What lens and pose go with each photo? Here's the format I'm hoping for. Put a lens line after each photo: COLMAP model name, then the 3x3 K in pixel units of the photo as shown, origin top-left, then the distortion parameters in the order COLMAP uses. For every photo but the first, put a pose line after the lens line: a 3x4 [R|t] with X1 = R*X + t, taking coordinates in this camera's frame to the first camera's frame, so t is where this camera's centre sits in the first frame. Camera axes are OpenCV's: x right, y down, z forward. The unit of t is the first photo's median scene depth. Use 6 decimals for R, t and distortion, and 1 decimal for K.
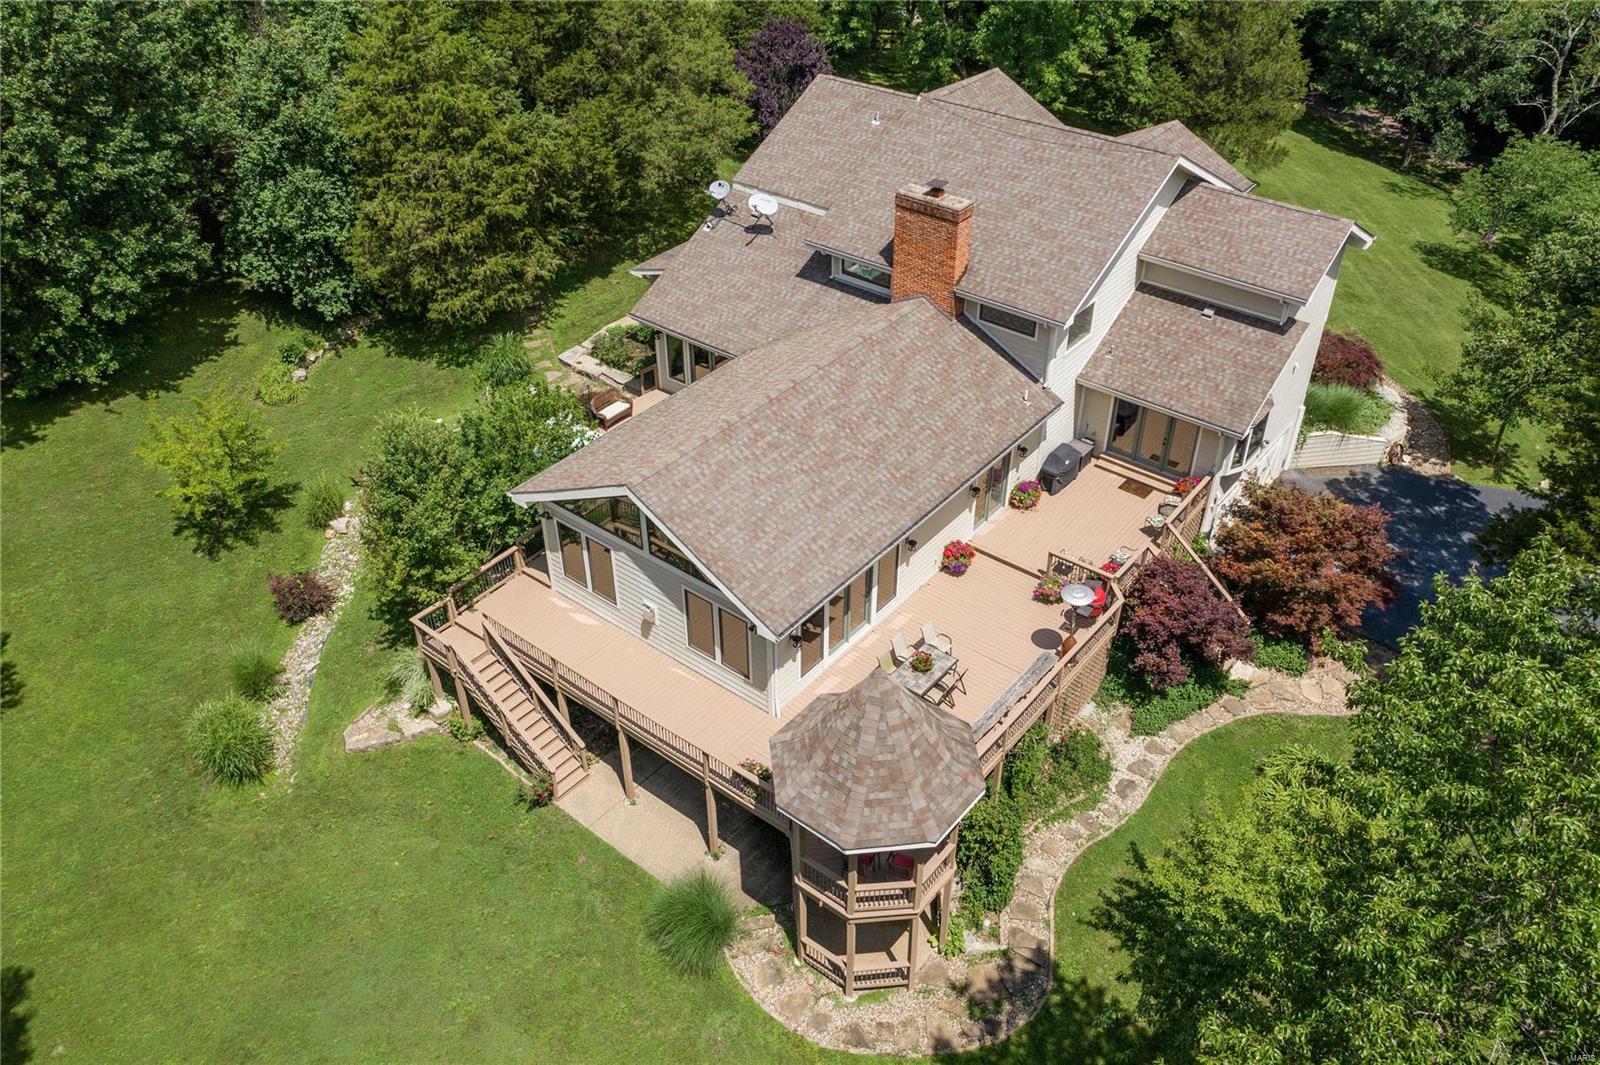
lens RADIAL K [[1262.4, 0, 800.0], [0, 1262.4, 532.5], [0, 0, 1]] dist [-0.006620, -0.004501]
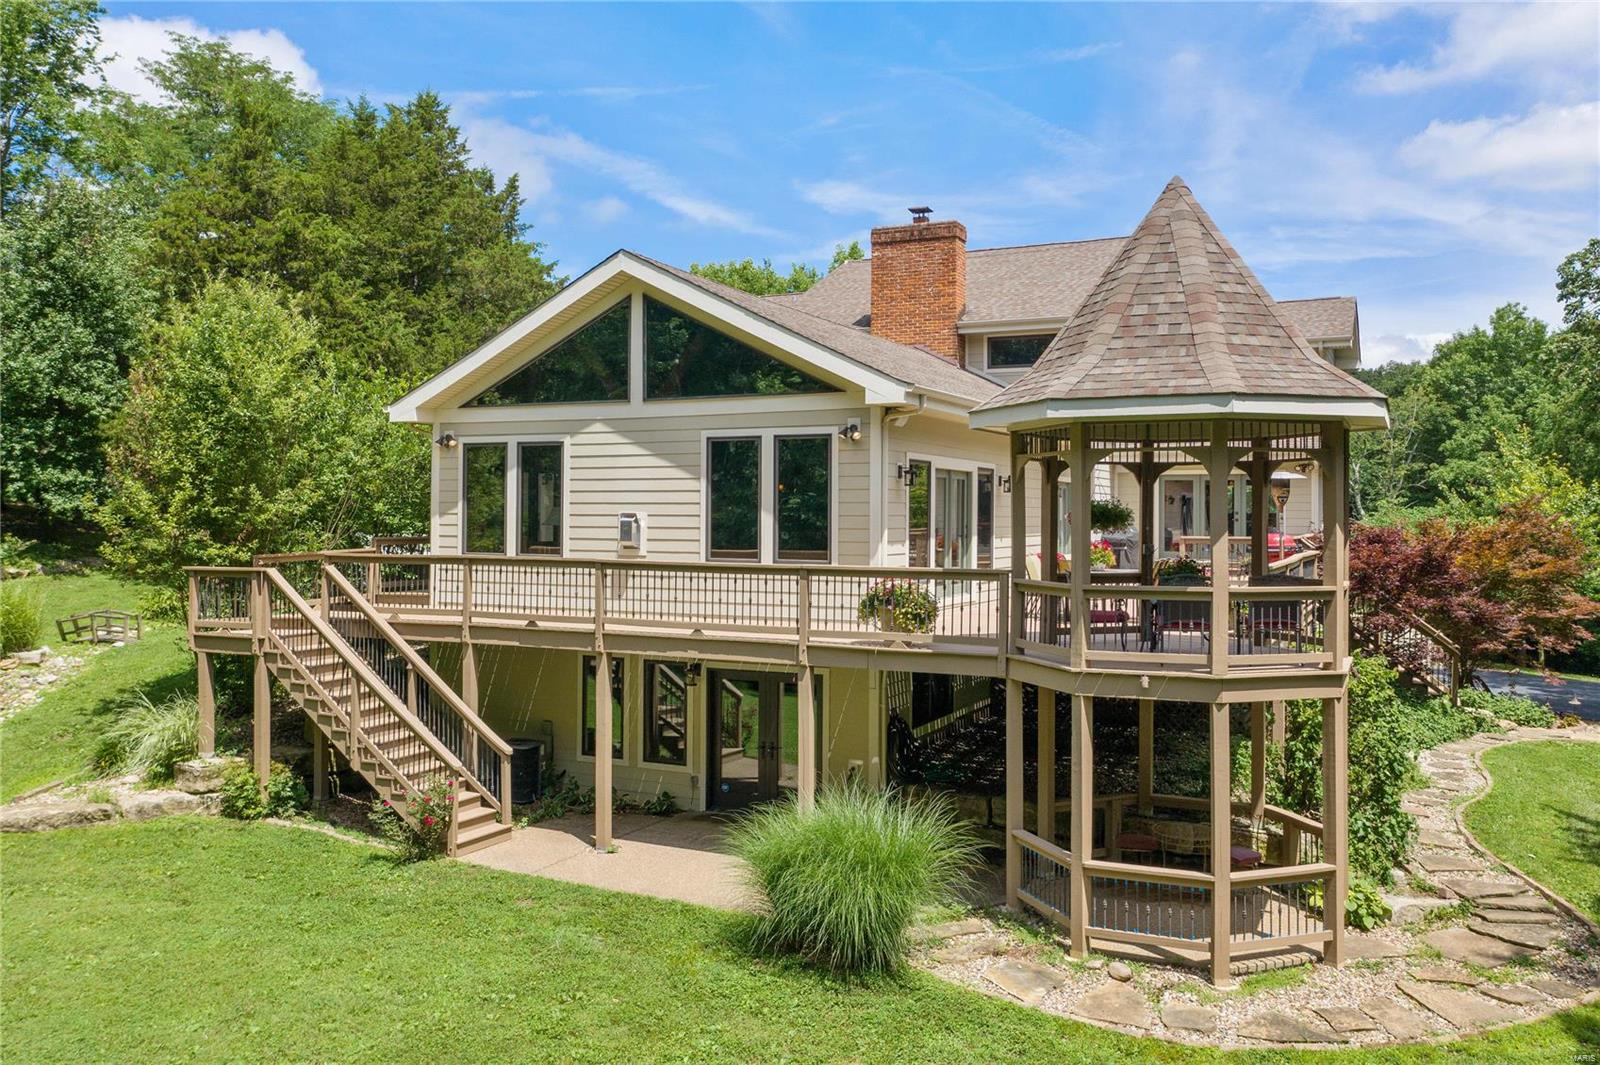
lens RADIAL K [[1262.4, 0, 800.0], [0, 1262.4, 532.5], [0, 0, 1]] dist [-0.006620, -0.004501]
pose [[0.976420, -0.000587, 0.215878, -0.160388], [0.127813, 0.807462, -0.575907, 0.392754], [-0.173975, 0.589920, 0.788497, 0.500085]]
